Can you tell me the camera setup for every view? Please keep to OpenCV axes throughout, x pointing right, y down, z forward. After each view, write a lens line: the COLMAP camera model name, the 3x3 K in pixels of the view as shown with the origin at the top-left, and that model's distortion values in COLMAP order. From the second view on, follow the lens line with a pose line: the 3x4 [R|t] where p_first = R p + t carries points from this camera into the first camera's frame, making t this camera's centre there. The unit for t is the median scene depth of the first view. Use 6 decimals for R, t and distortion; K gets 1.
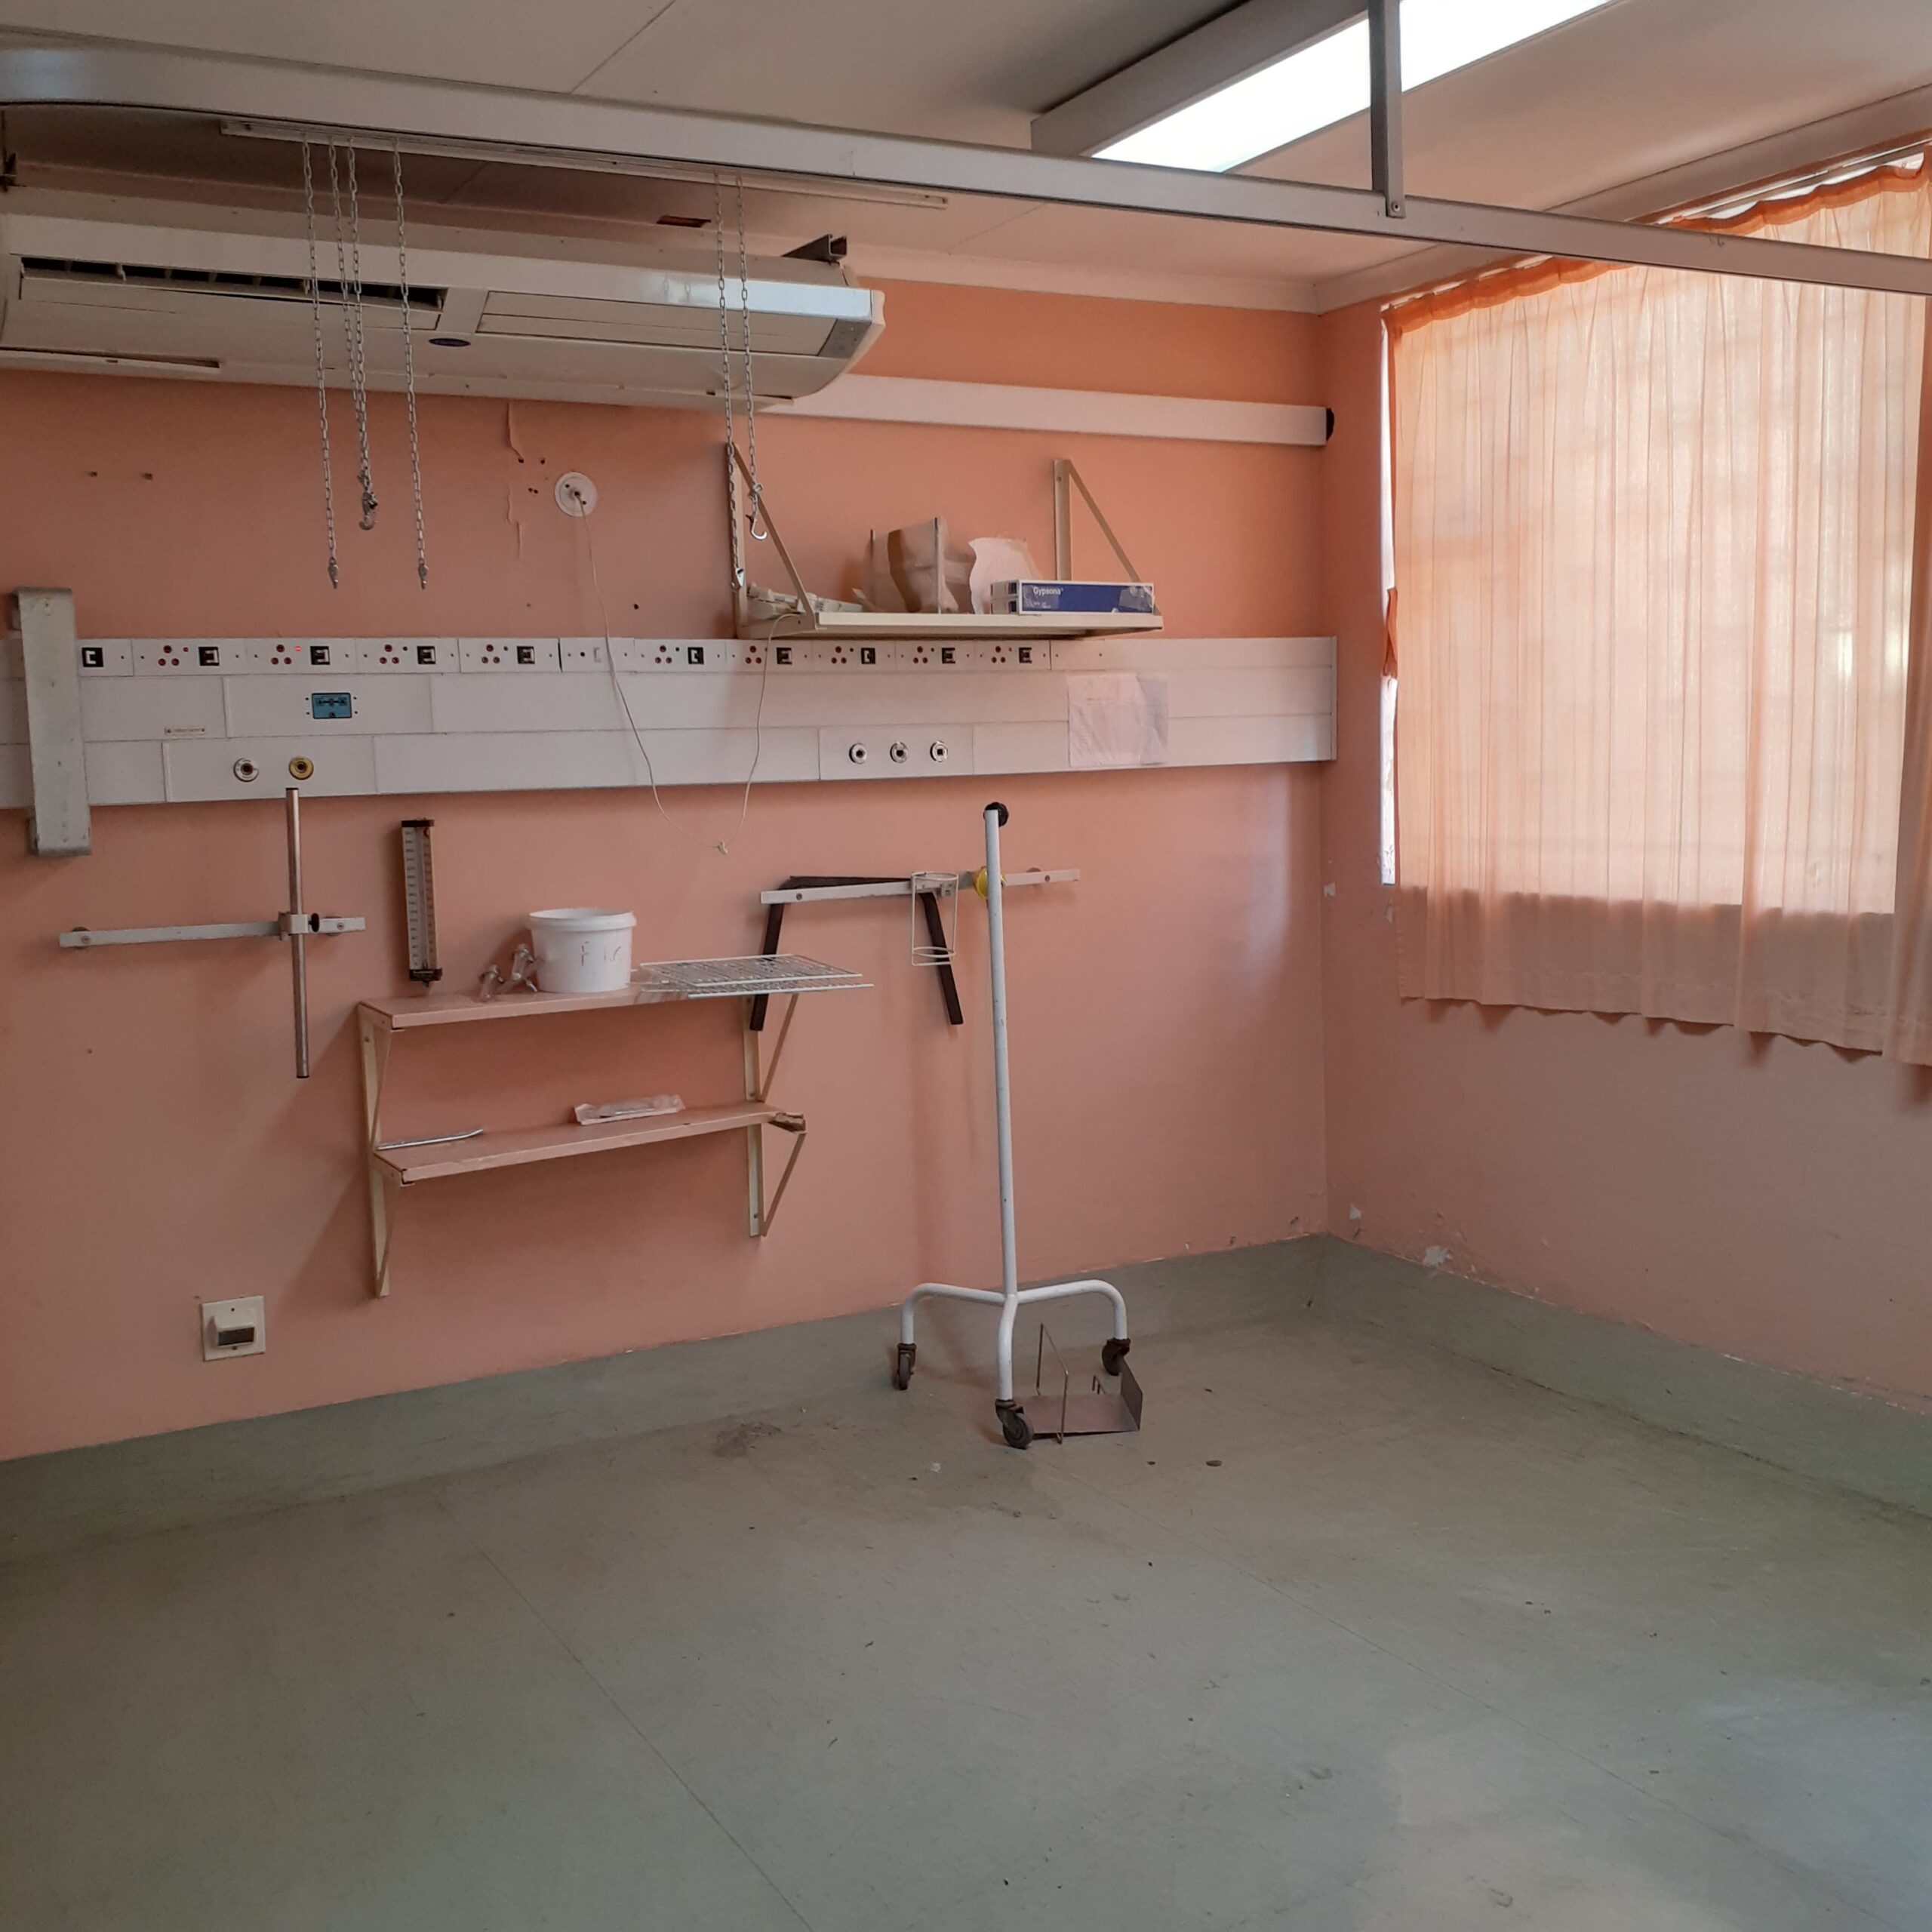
lens RADIAL K [[2064.0, 0, 1005.2], [0, 2064.0, 970.6], [0, 0, 1]] dist [0.192084, -0.438941]
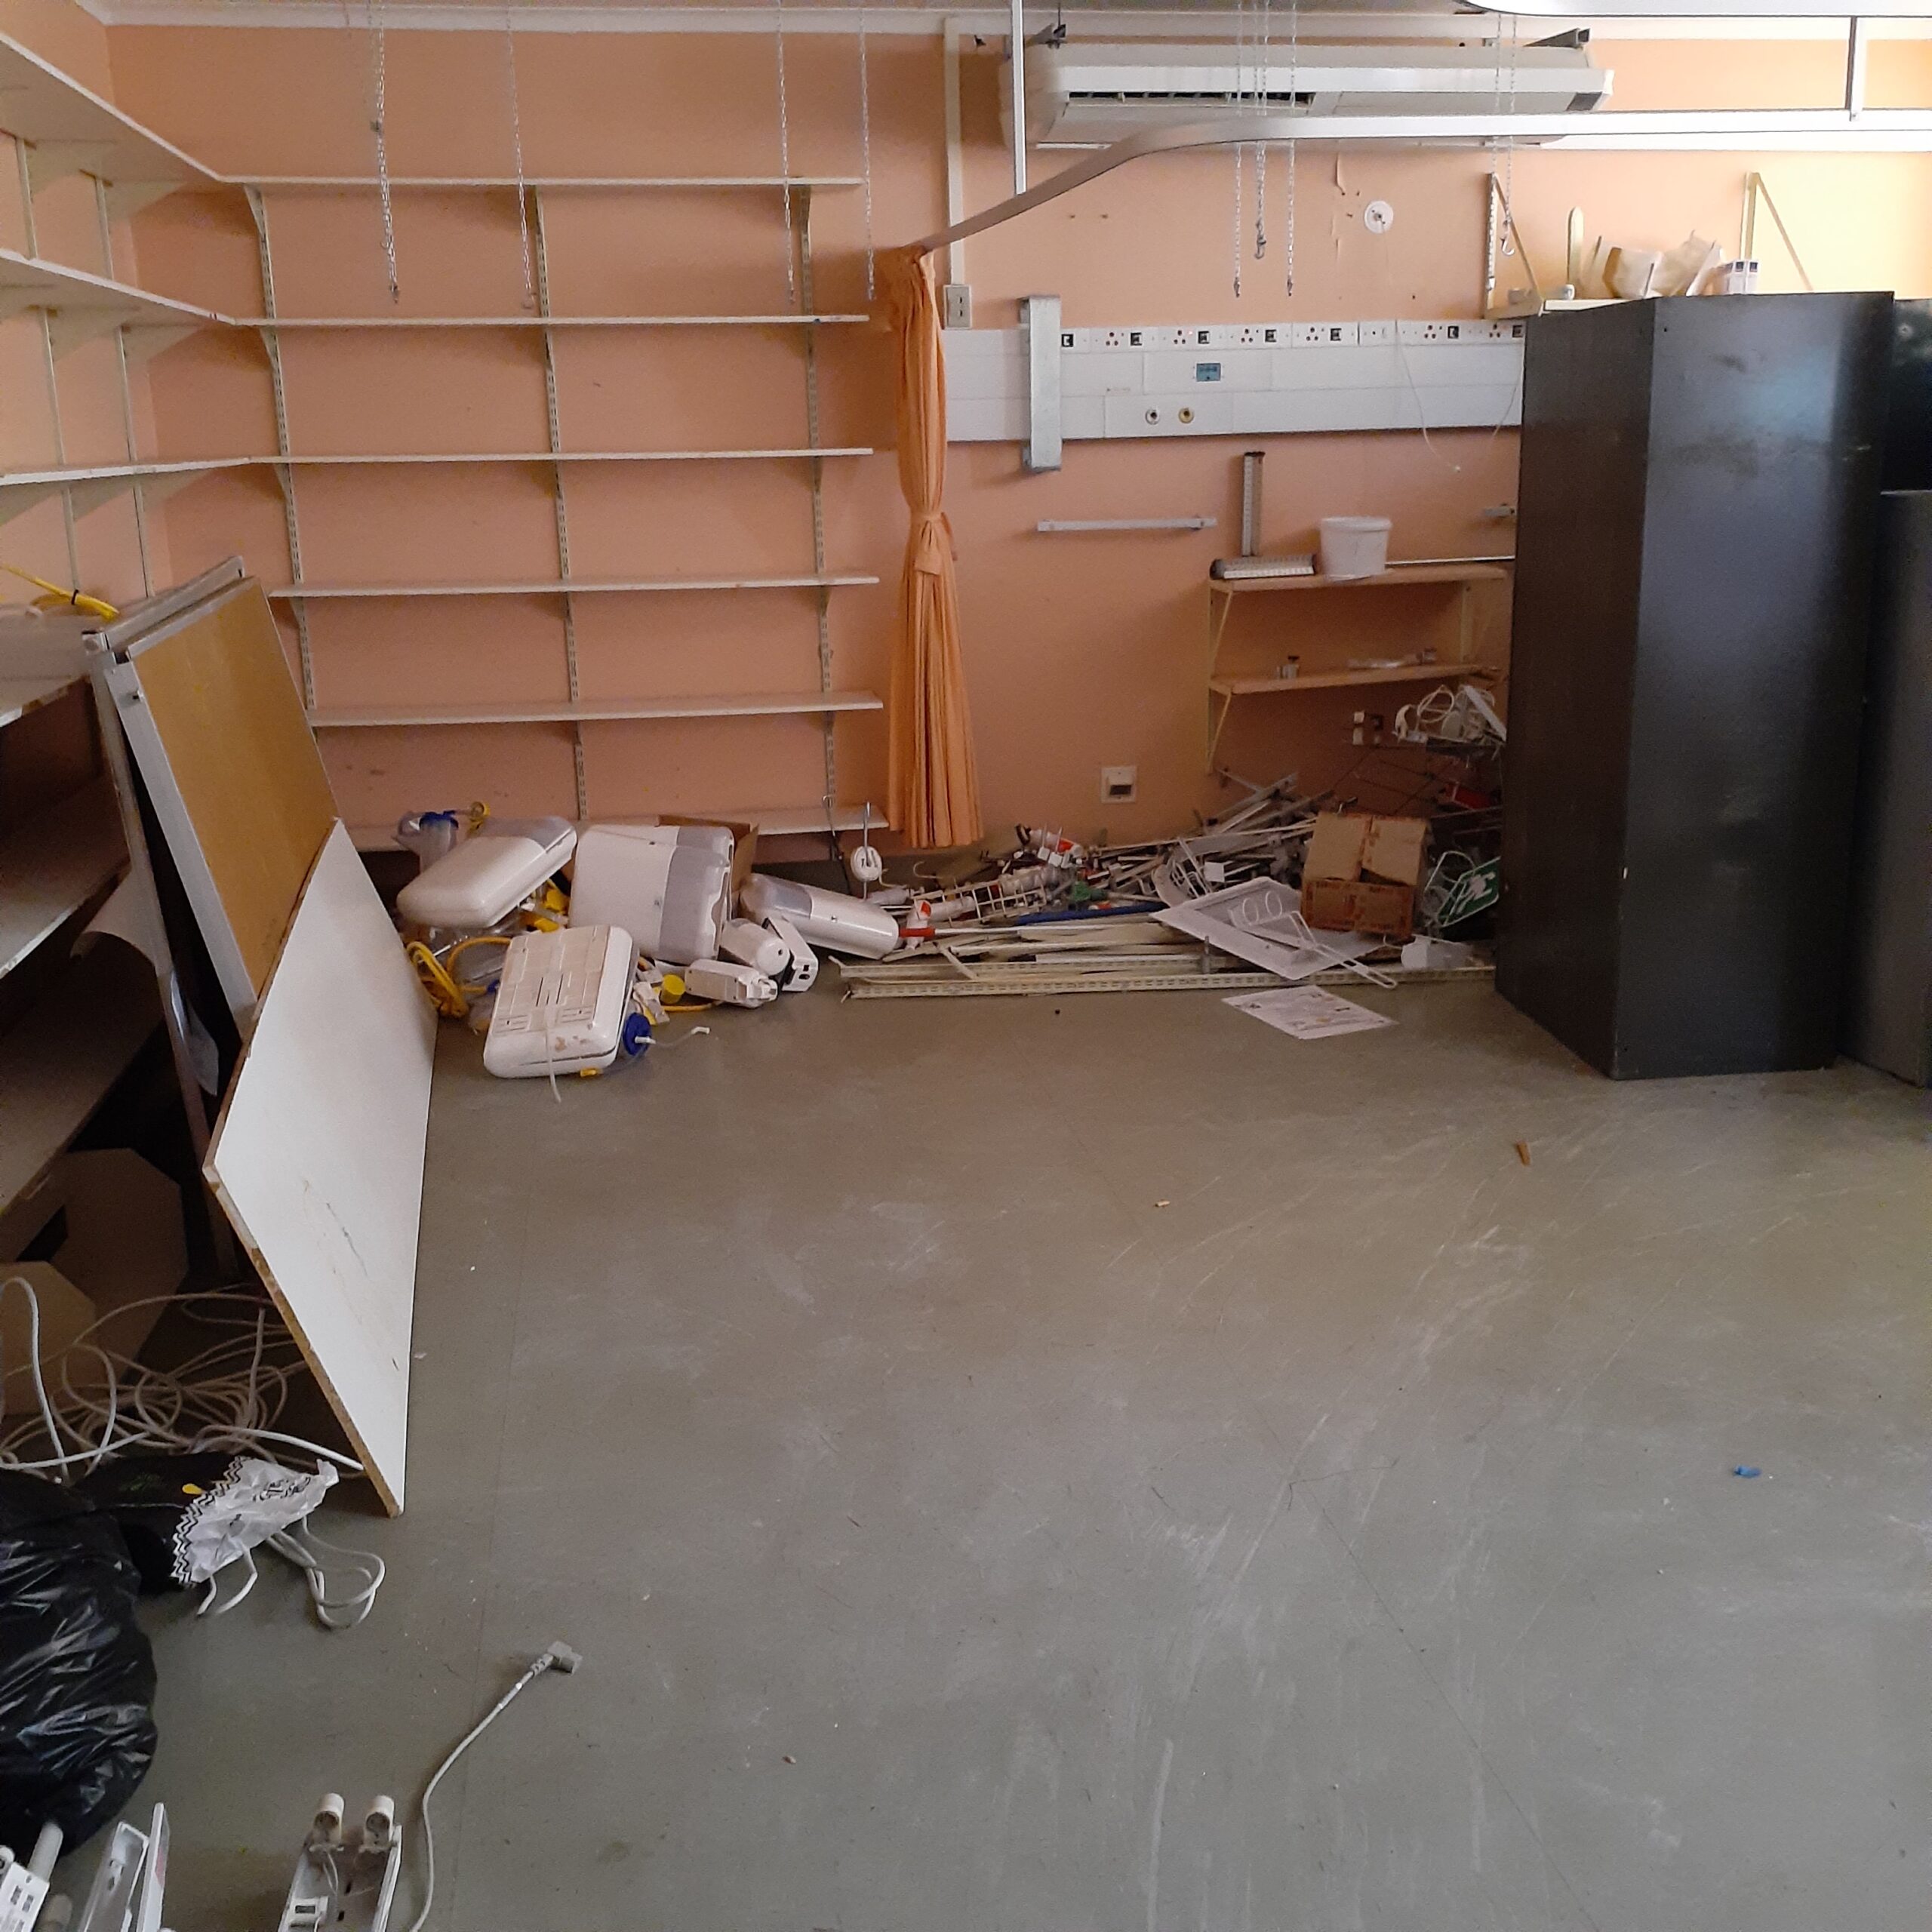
lens RADIAL K [[2064.0, 0, 1005.2], [0, 2064.0, 970.6], [0, 0, 1]] dist [0.192084, -0.438941]
pose [[0.943922, 0.096992, -0.315602, 0.061206], [-0.046241, 0.985292, 0.164504, 0.059733], [0.326916, -0.140685, 0.934523, -0.537194]]
